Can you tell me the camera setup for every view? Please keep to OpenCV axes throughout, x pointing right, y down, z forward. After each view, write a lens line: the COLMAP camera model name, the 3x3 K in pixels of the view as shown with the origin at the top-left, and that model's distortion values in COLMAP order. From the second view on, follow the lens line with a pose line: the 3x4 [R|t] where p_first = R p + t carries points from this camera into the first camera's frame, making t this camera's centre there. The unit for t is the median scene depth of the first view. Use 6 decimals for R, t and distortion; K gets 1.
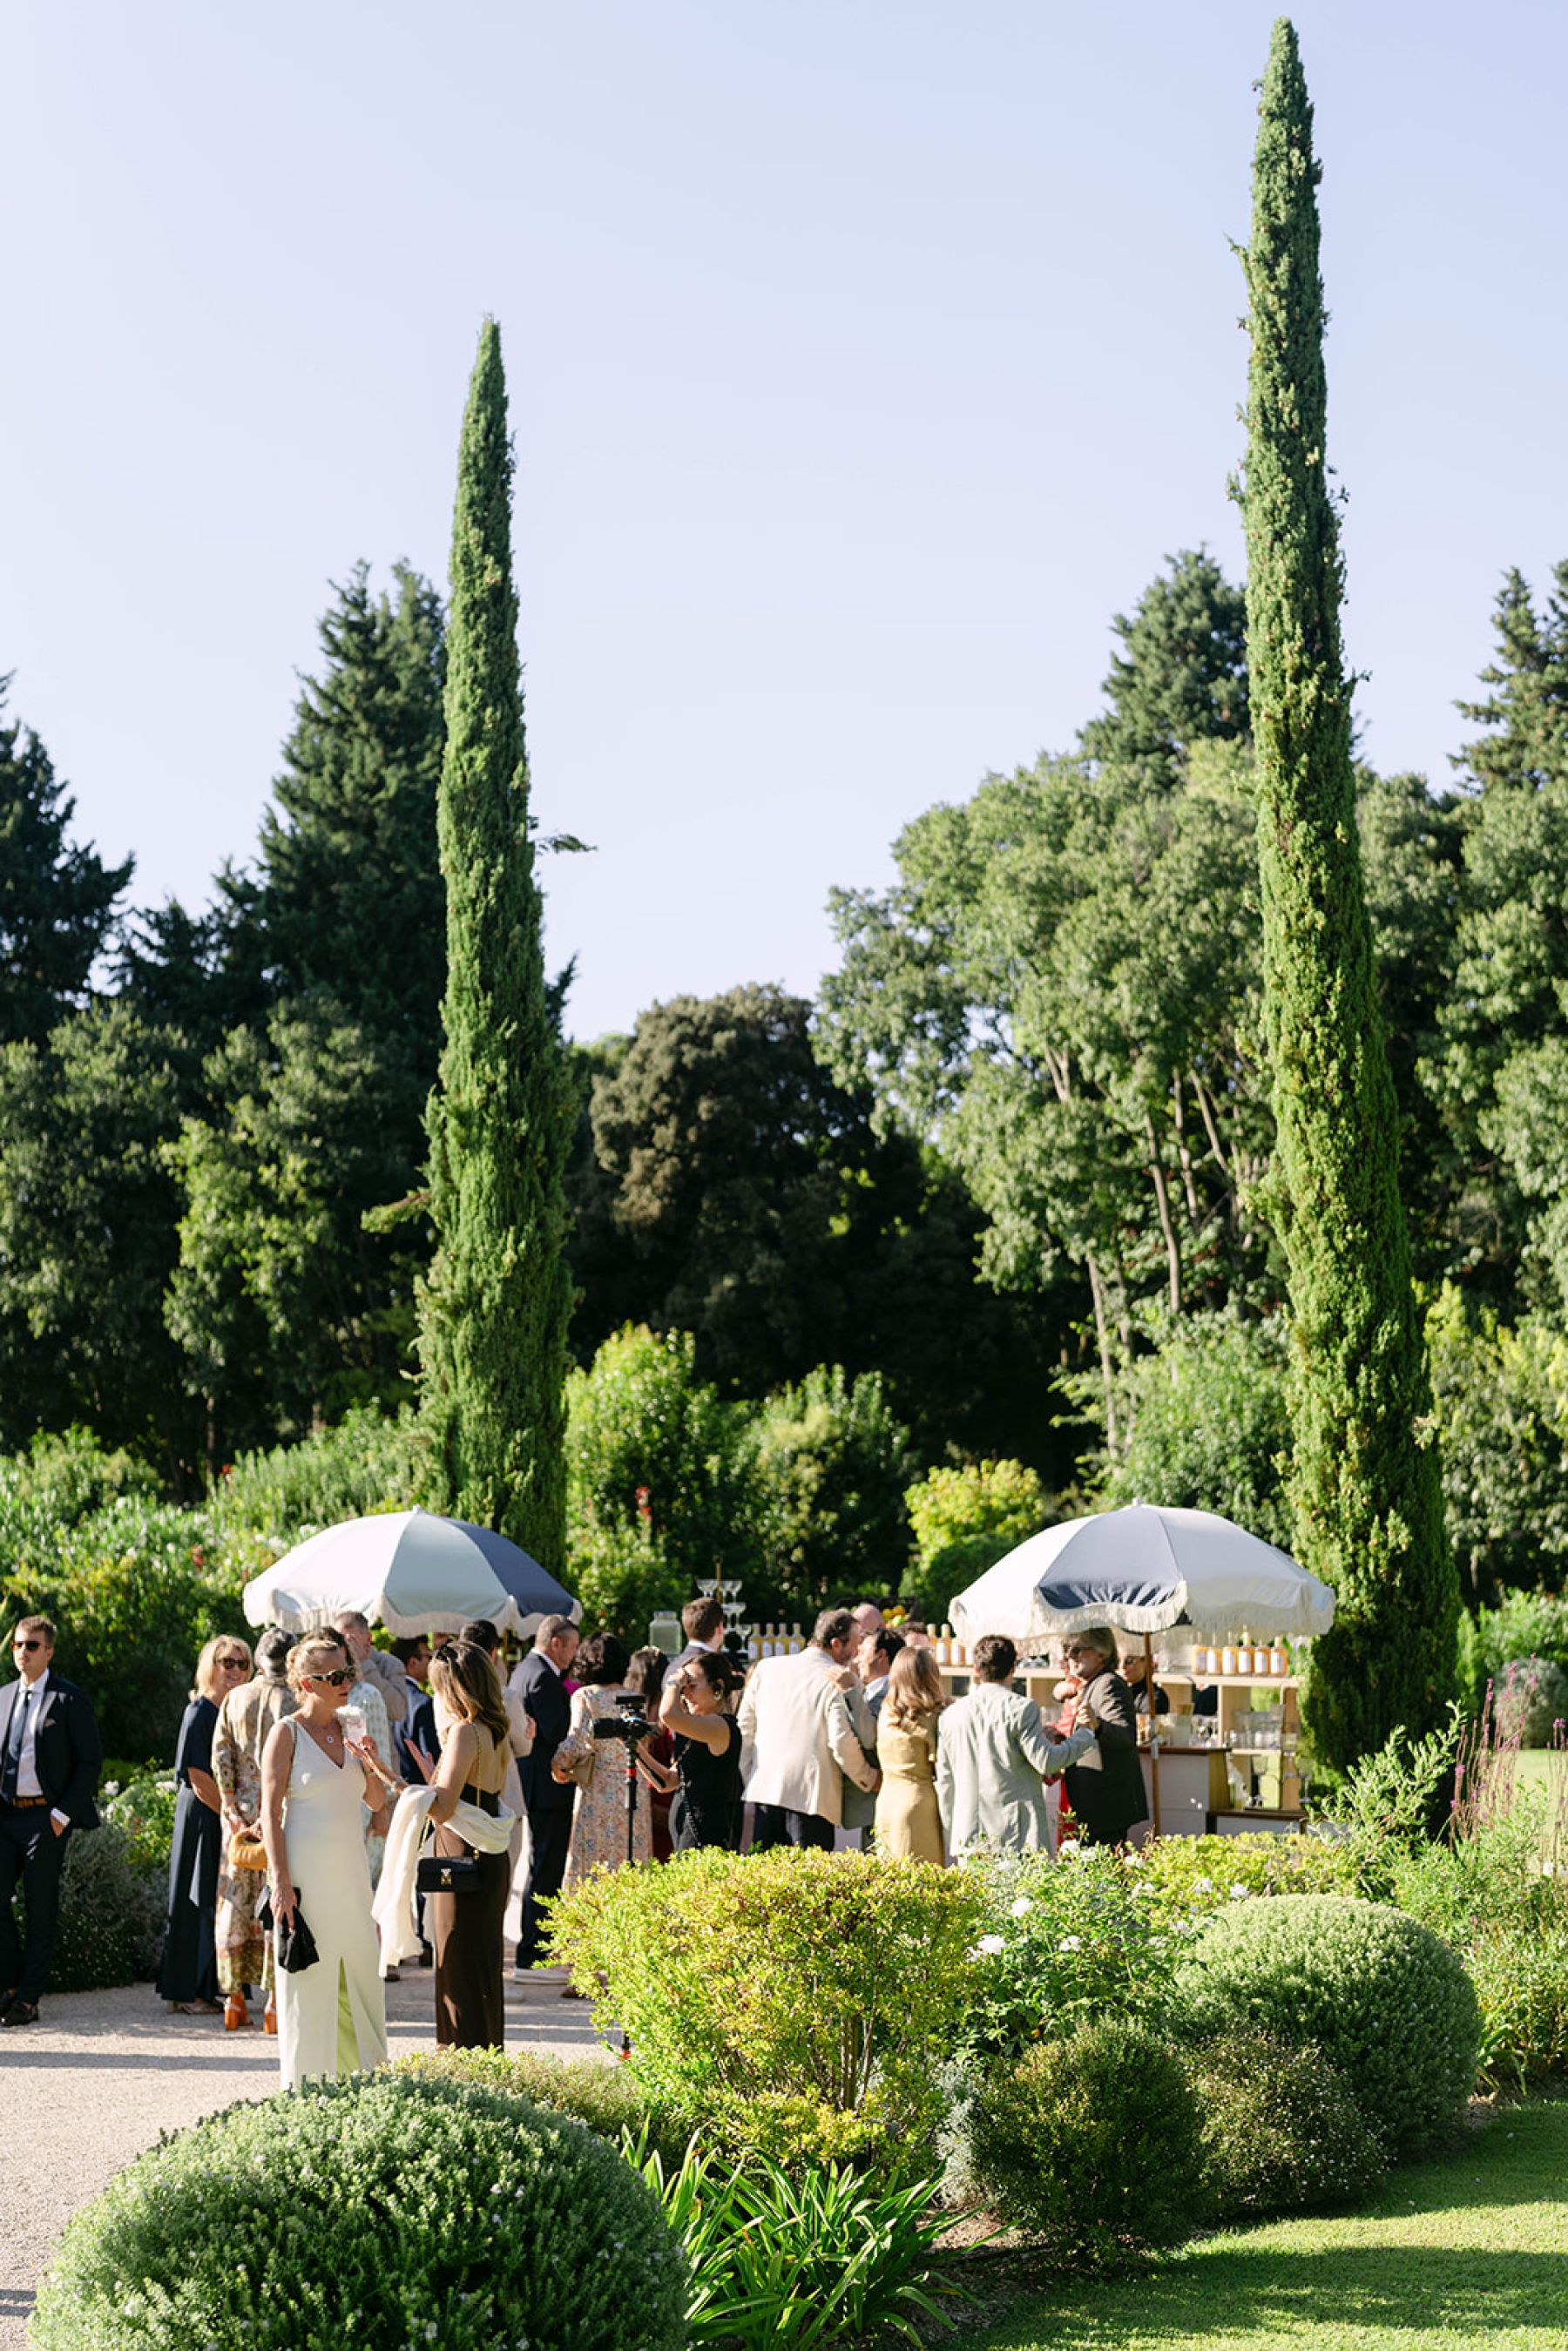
lens RADIAL K [[3226.9, 0, 837.0], [0, 3226.9, 1174.7], [0, 0, 1]] dist [0.003378, 0.025904]
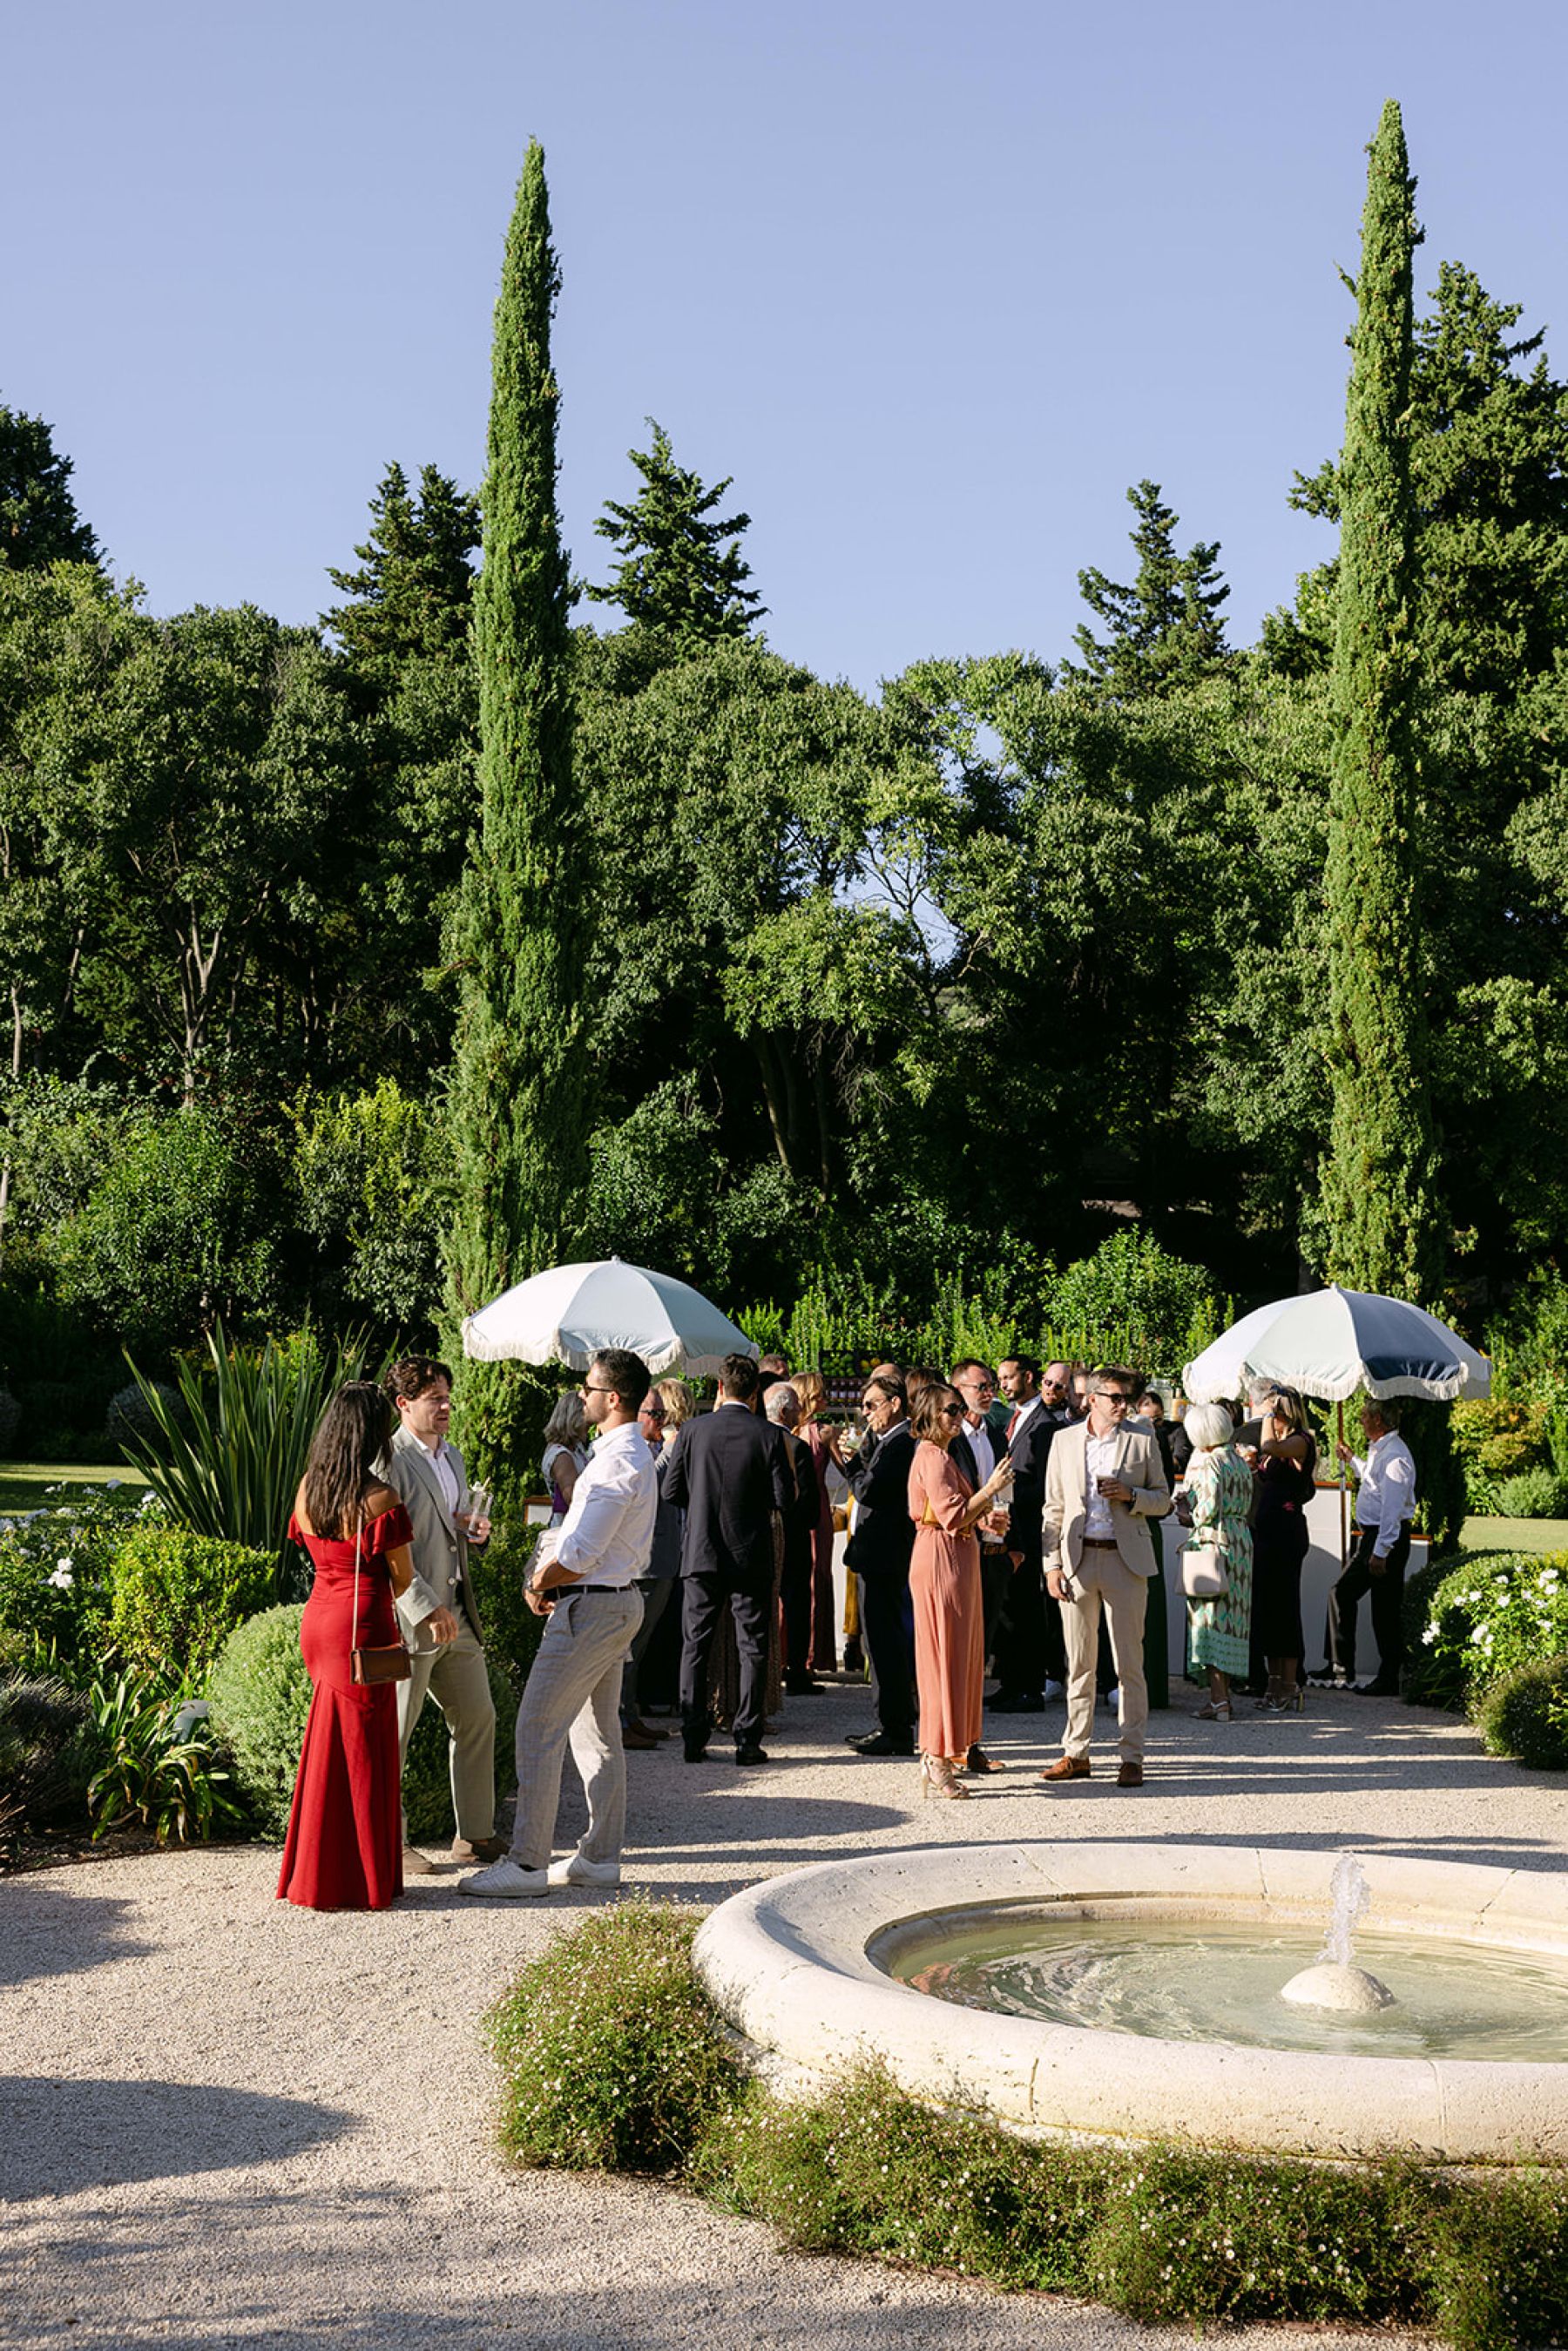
lens RADIAL K [[2810.5, 0, 777.1], [0, 2810.5, 1140.9], [0, 0, 1]] dist [0.015863, 0.042193]
pose [[0.845602, 0.070543, 0.529133, -0.617434], [-0.101292, 0.994425, 0.029299, 0.032247], [-0.524116, -0.078372, 0.848033, 0.177369]]
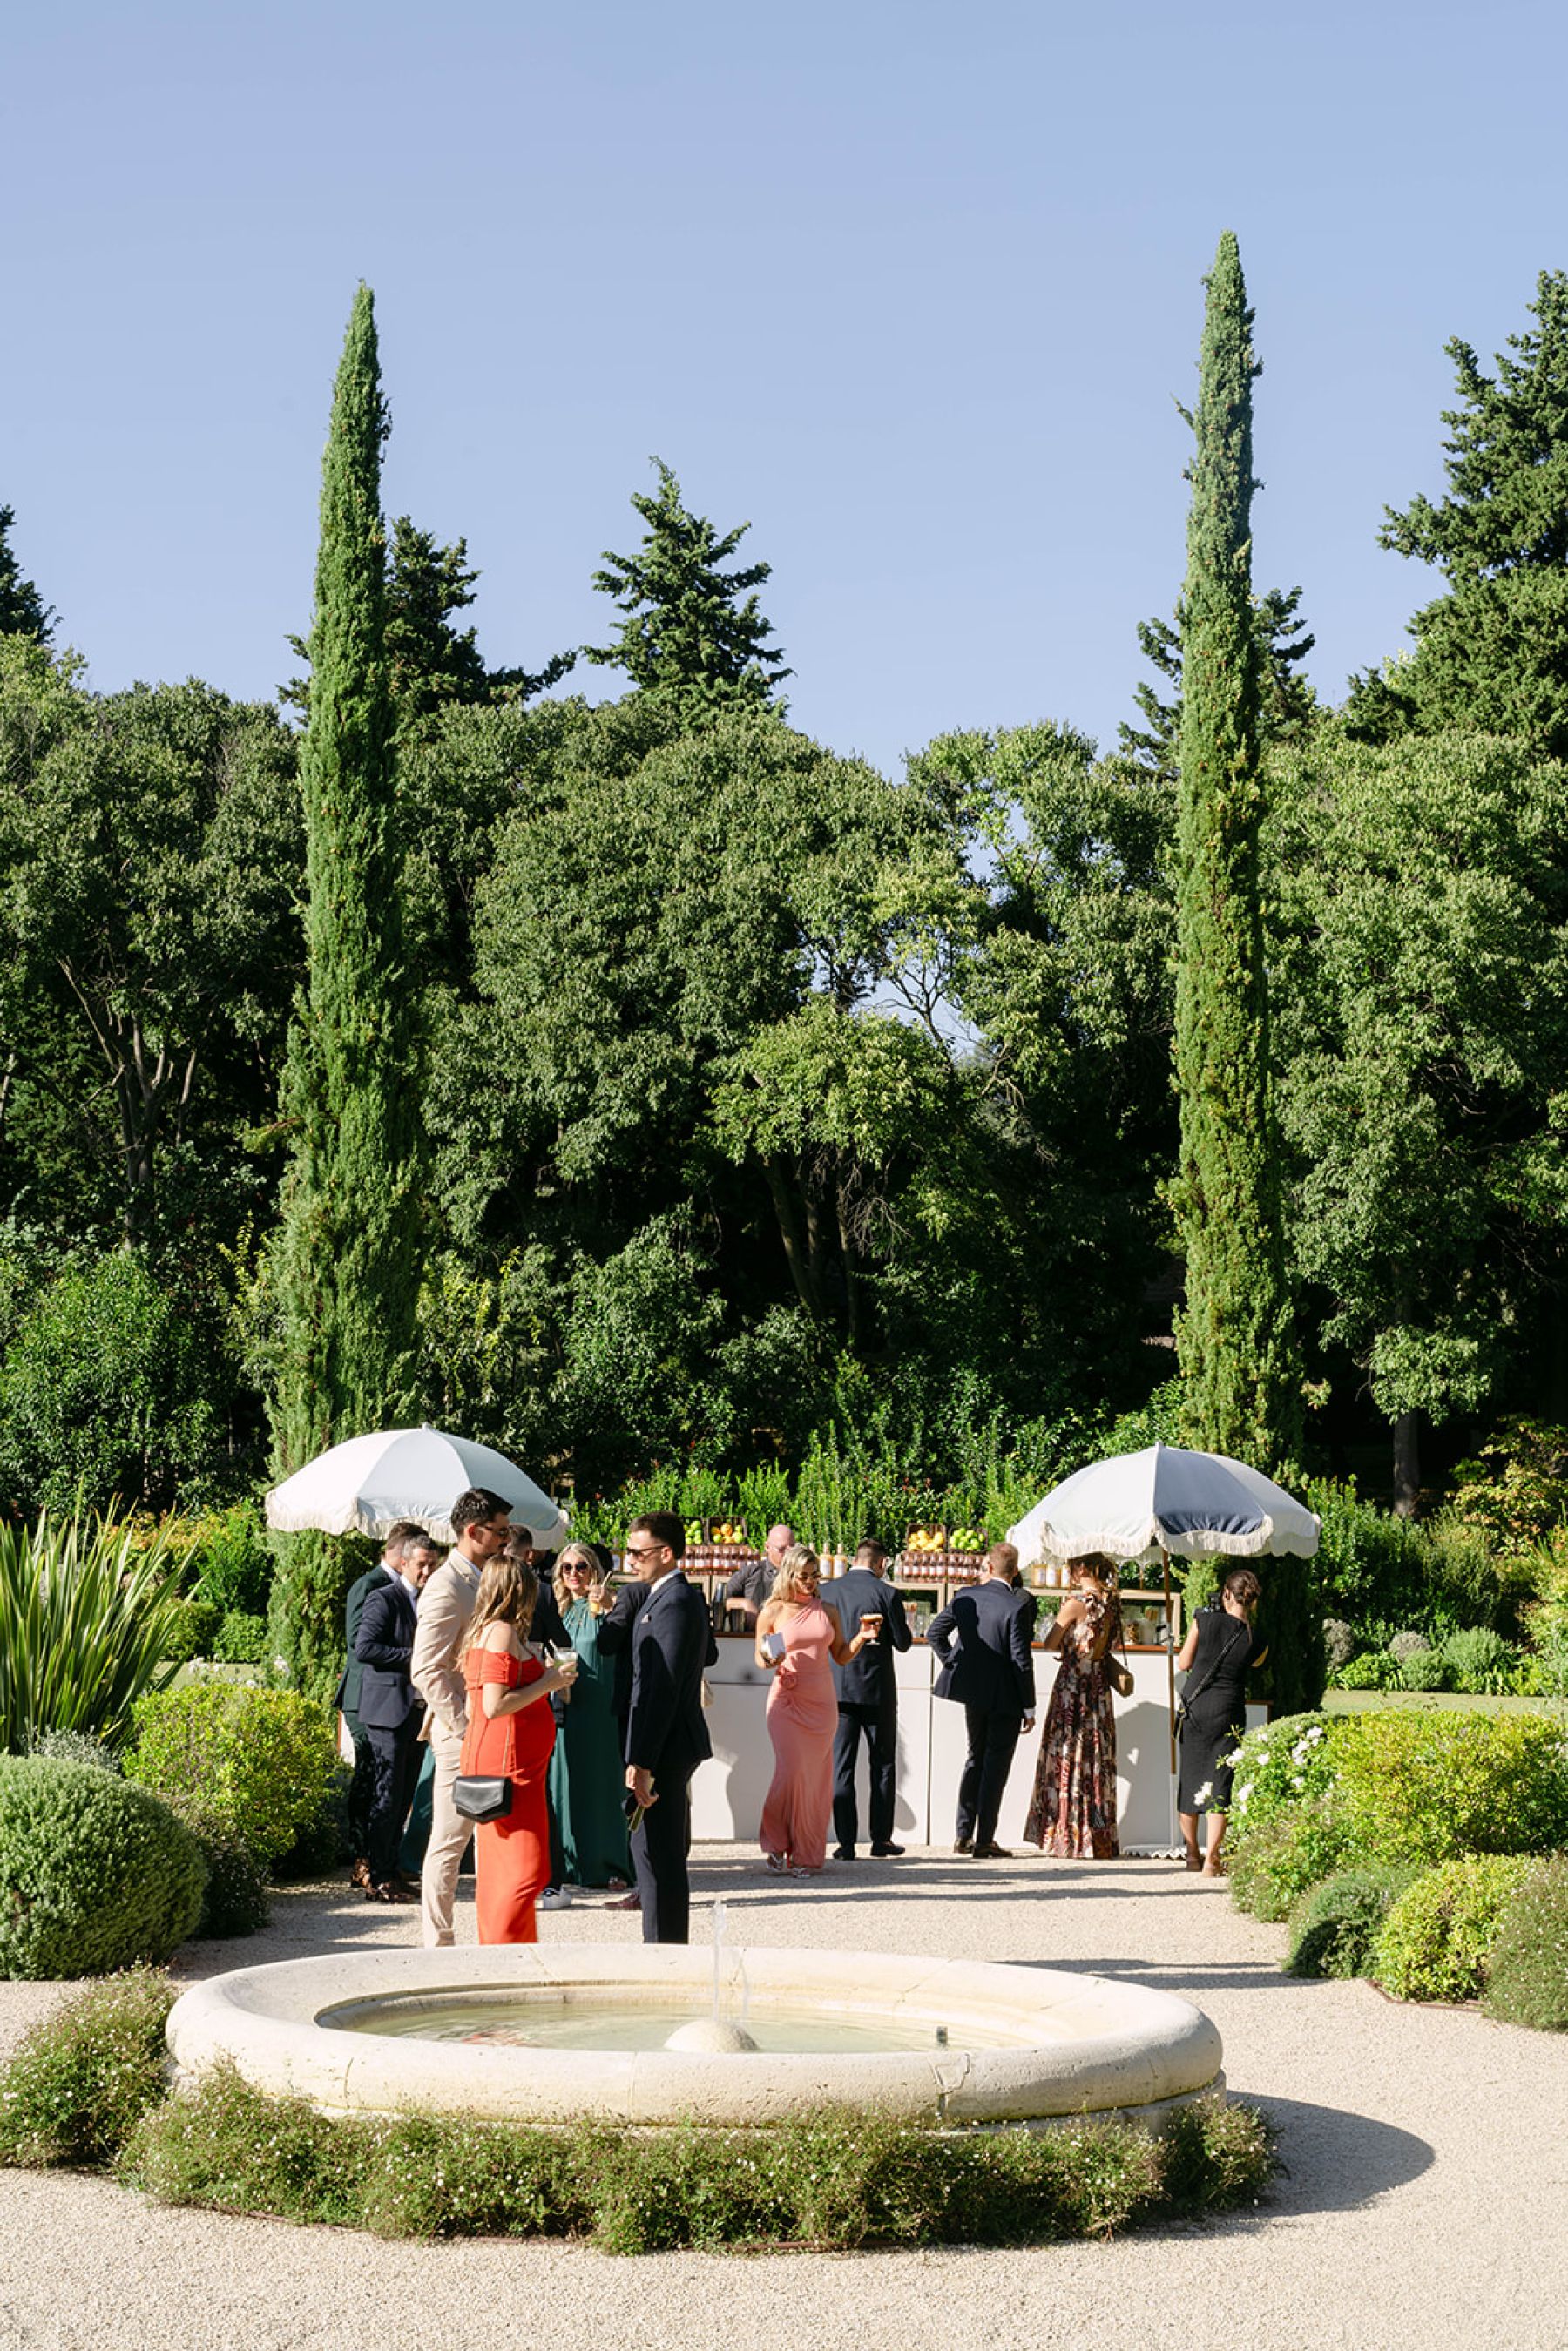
lens RADIAL K [[3391.9, 0, 840.7], [0, 3391.9, 1091.9], [0, 0, 1]] dist [-0.034032, 0.368307]
pose [[0.856620, 0.084507, 0.508980, -0.622165], [-0.086587, 0.996051, -0.019650, 0.003558], [-0.508630, -0.027239, 0.860554, -0.036365]]
